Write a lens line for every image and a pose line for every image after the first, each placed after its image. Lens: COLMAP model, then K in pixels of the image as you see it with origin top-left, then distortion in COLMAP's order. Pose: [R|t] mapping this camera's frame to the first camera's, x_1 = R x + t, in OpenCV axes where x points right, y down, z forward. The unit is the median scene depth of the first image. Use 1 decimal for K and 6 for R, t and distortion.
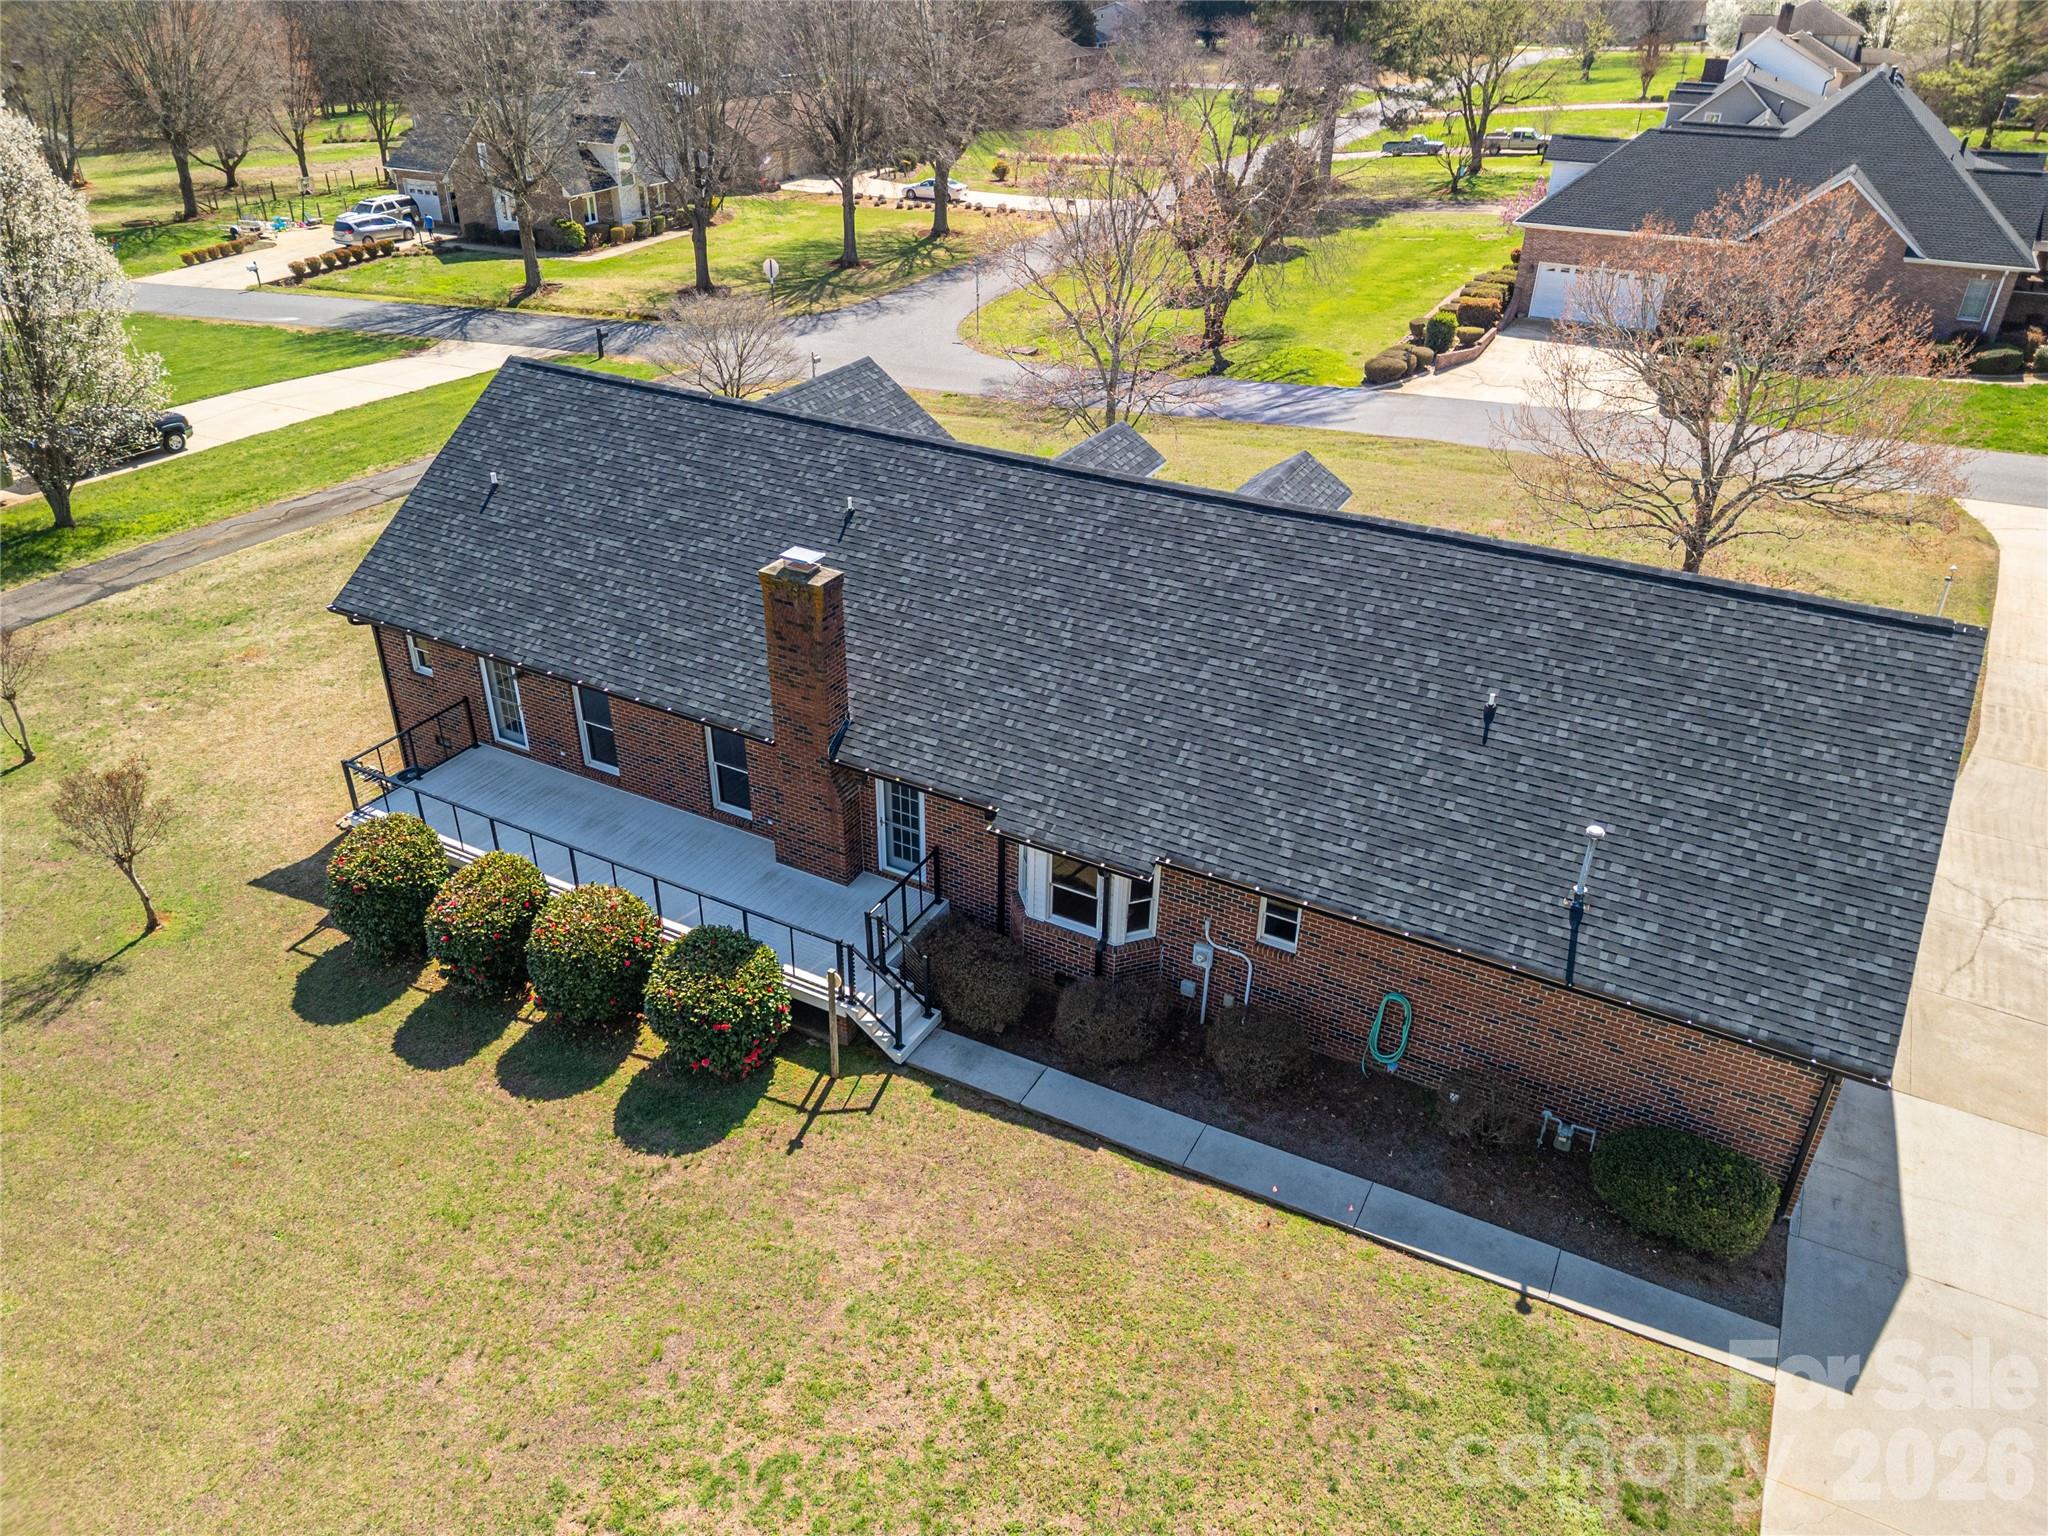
lens RADIAL K [[1455.5, 0, 1026.3], [0, 1455.5, 790.8], [0, 0, 1]] dist [0.060468, -0.000254]
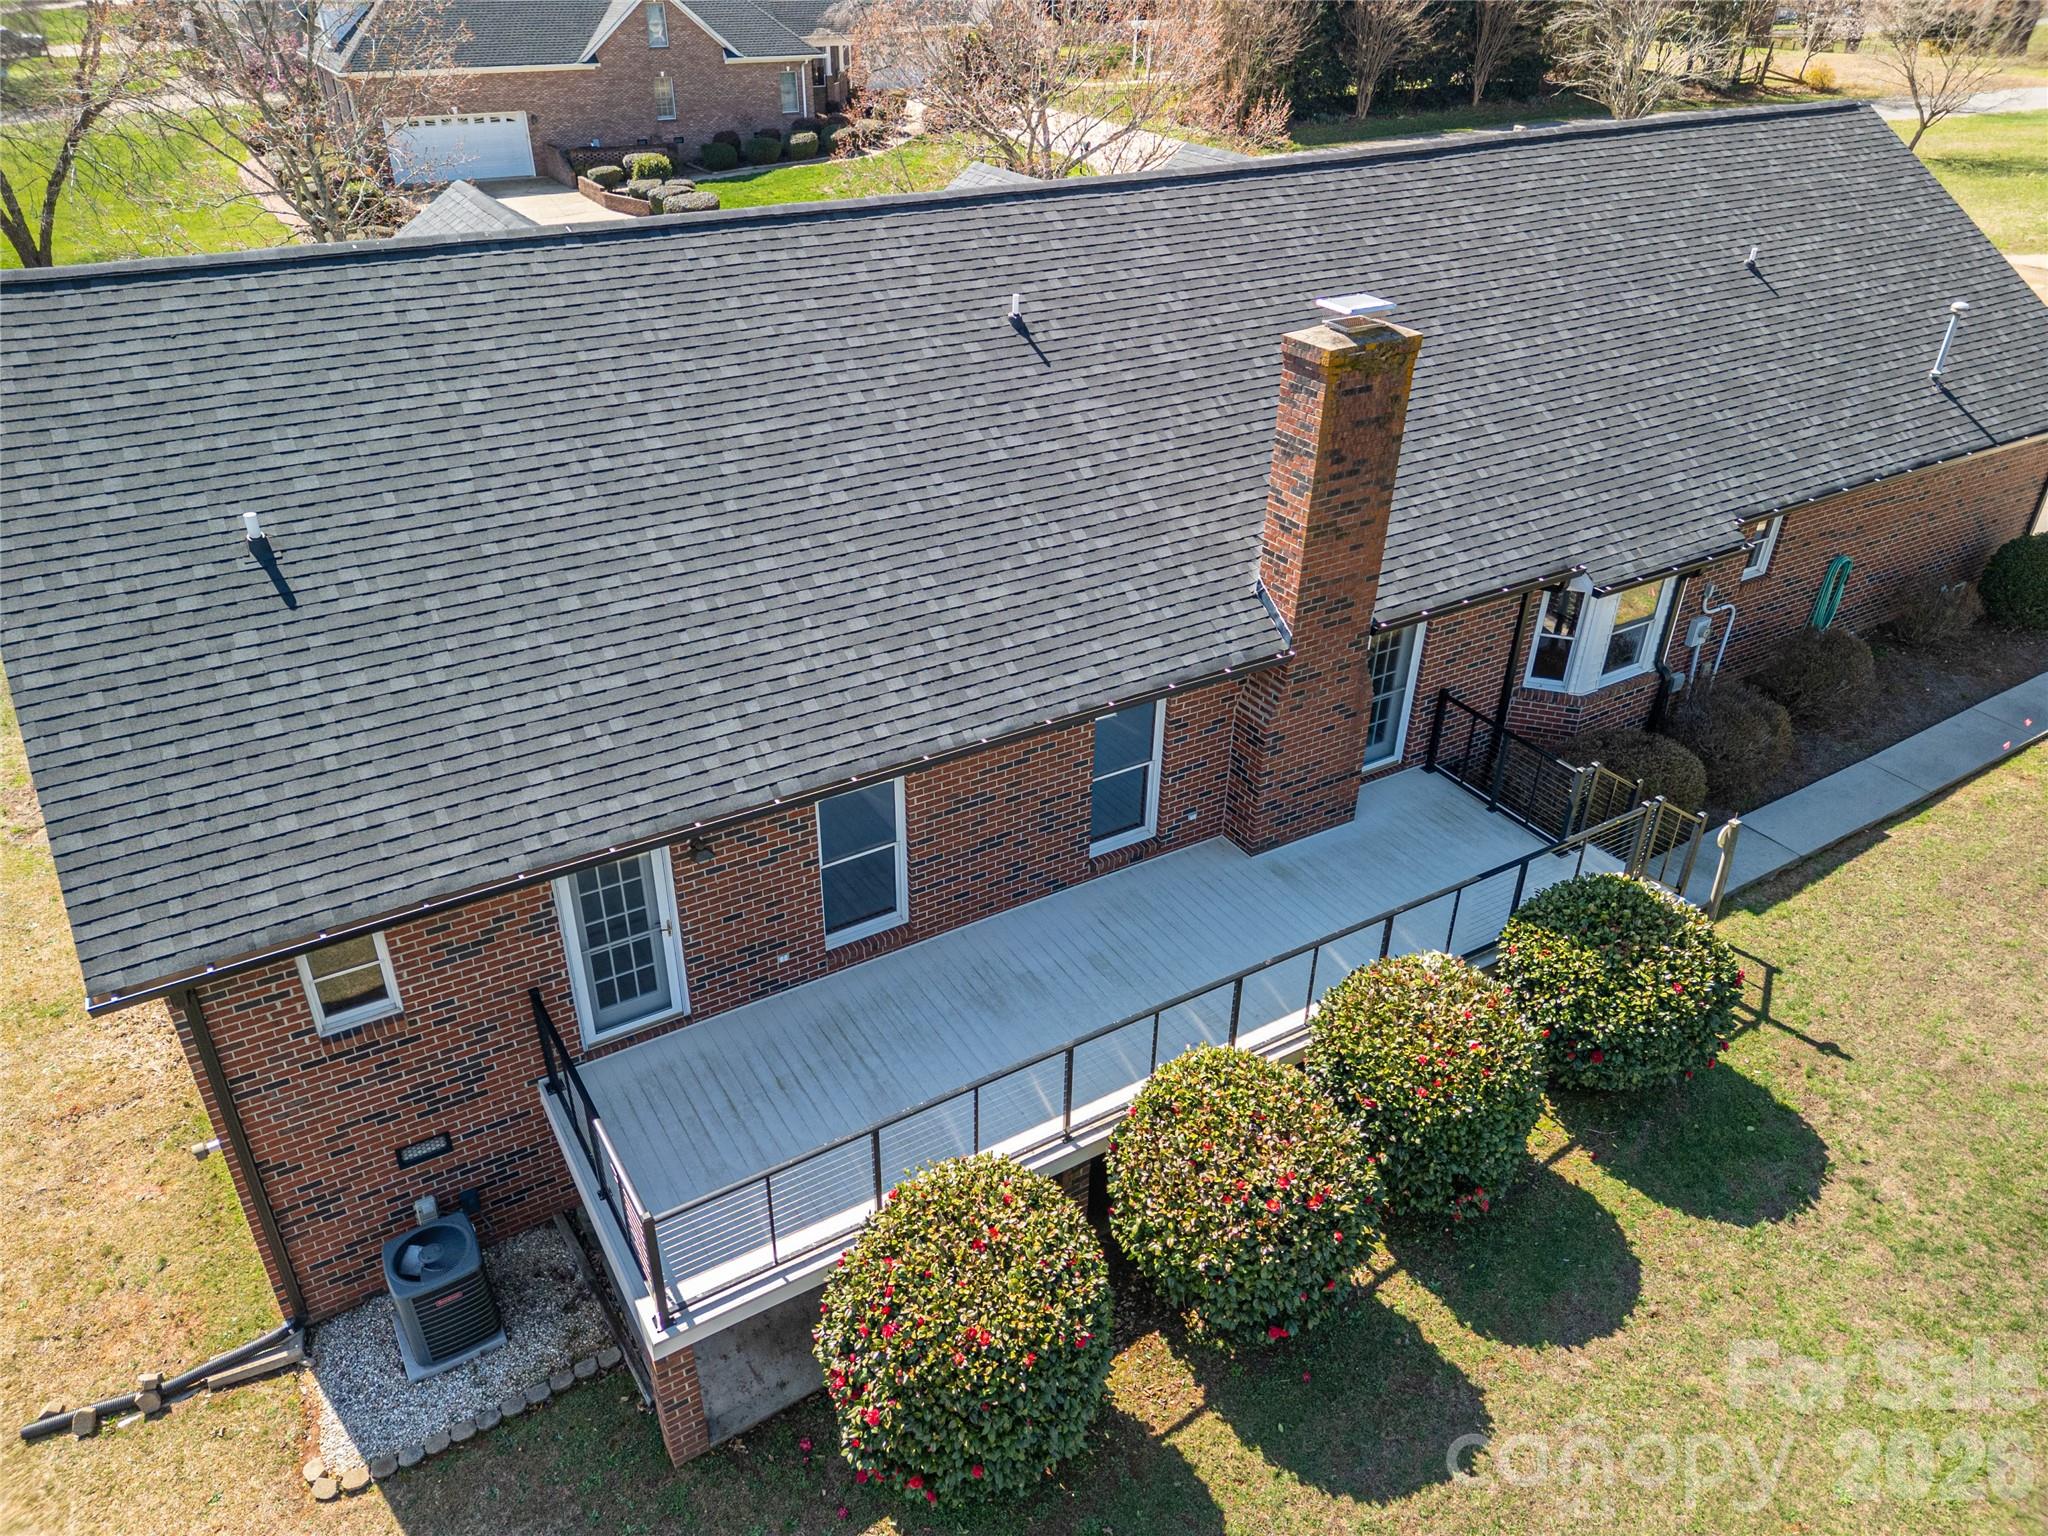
lens RADIAL K [[1443.0, 0, 1024.0], [0, 1443.0, 768.0], [0, 0, 1]] dist [0.003624, -0.006028]
pose [[0.505511, -0.462974, 0.728090, -0.720094], [0.442336, 0.863578, 0.242014, -0.195252], [-0.740809, 0.199720, 0.641338, 0.732082]]
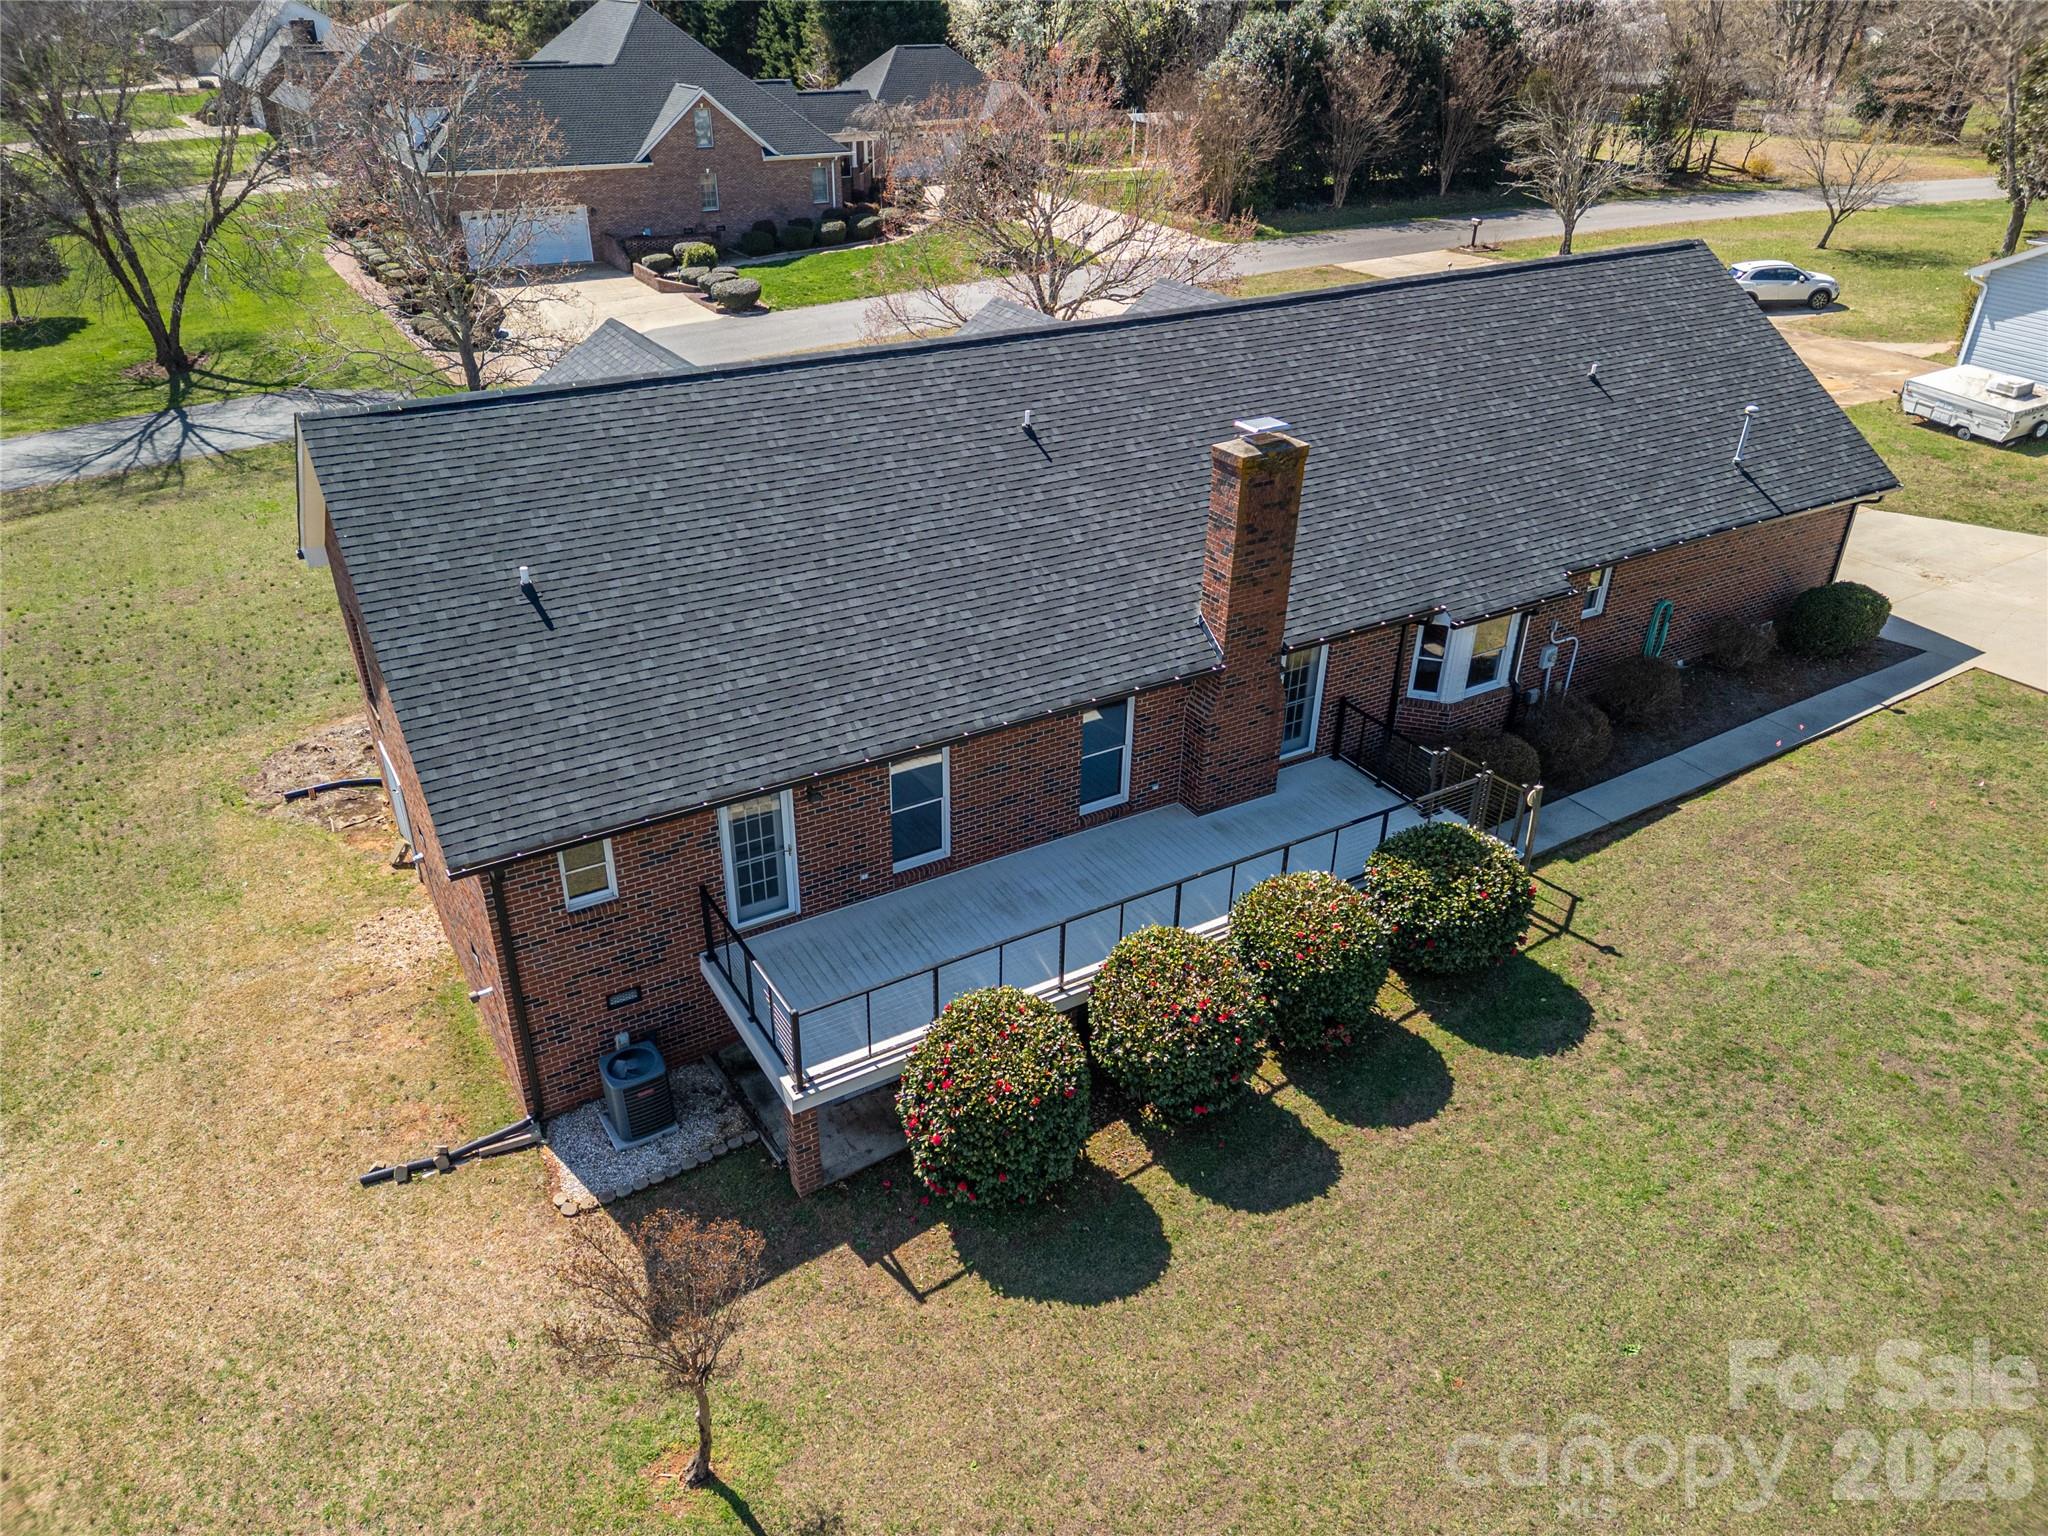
lens RADIAL K [[1443.0, 0, 1024.0], [0, 1443.0, 768.0], [0, 0, 1]] dist [0.003624, -0.006028]
pose [[0.509502, -0.437793, 0.740773, -0.924258], [0.440610, 0.872205, 0.212418, -0.222104], [-0.739101, 0.218165, 0.637286, 0.579300]]
